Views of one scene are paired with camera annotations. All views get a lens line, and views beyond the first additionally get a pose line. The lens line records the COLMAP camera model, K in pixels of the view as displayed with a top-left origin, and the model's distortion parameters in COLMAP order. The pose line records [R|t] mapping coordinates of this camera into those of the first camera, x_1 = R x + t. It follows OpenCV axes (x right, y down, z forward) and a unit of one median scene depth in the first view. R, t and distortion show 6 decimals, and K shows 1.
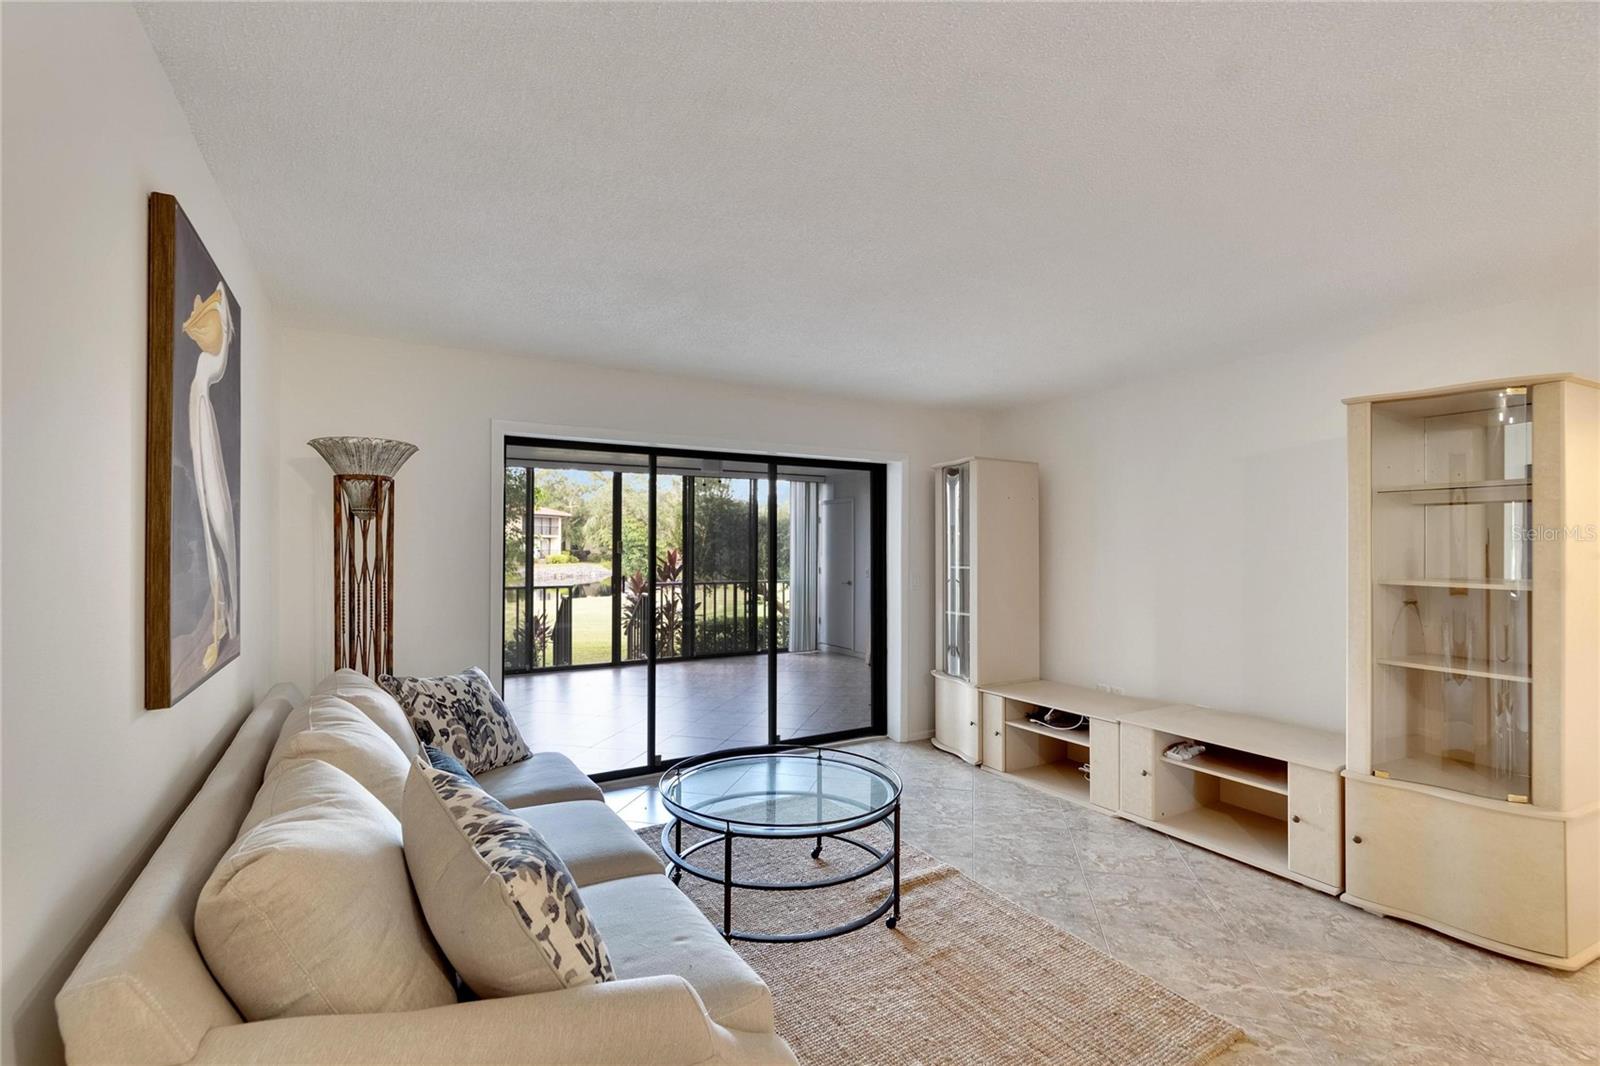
lens RADIAL K [[717.9, 0, 772.8], [0, 717.9, 543.7], [0, 0, 1]] dist [-0.000705, 0.000317]
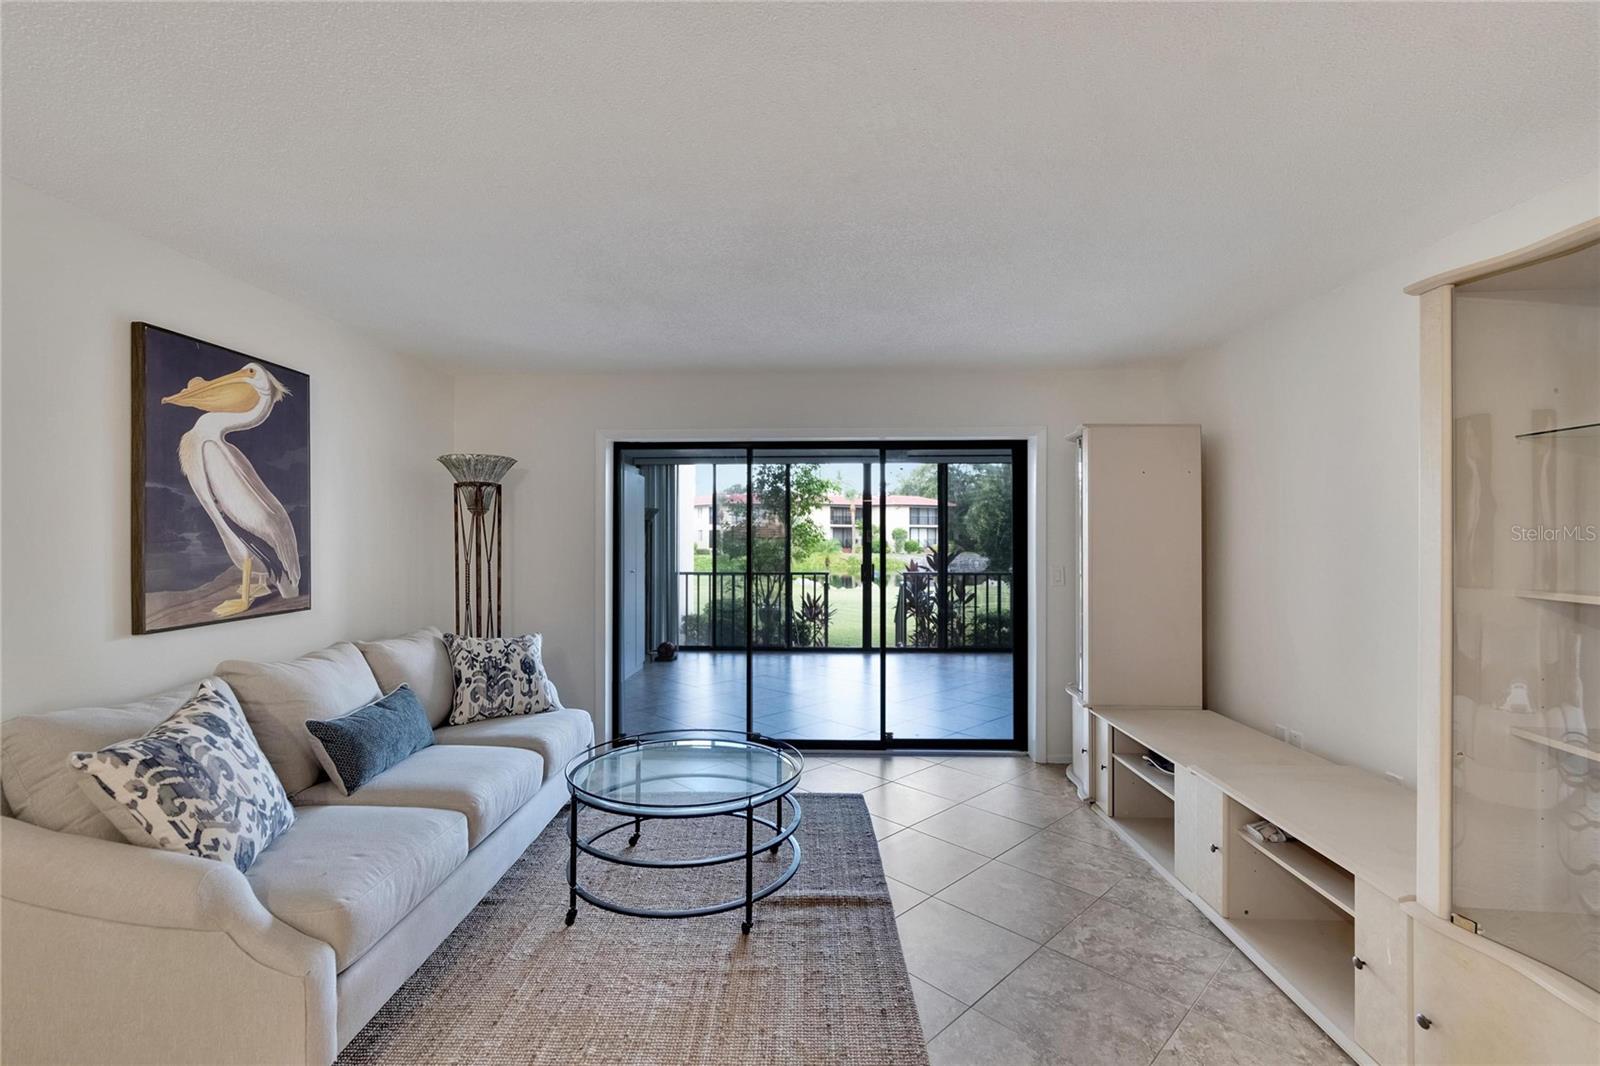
lens RADIAL K [[712.2, 0, 787.2], [0, 712.2, 537.2], [0, 0, 1]] dist [-0.001253, -0.000282]
pose [[0.846104, -0.002716, -0.533011, 0.666683], [0.005575, 0.999977, 0.003754, 0.004590], [0.532989, -0.006148, 0.846100, 0.214422]]
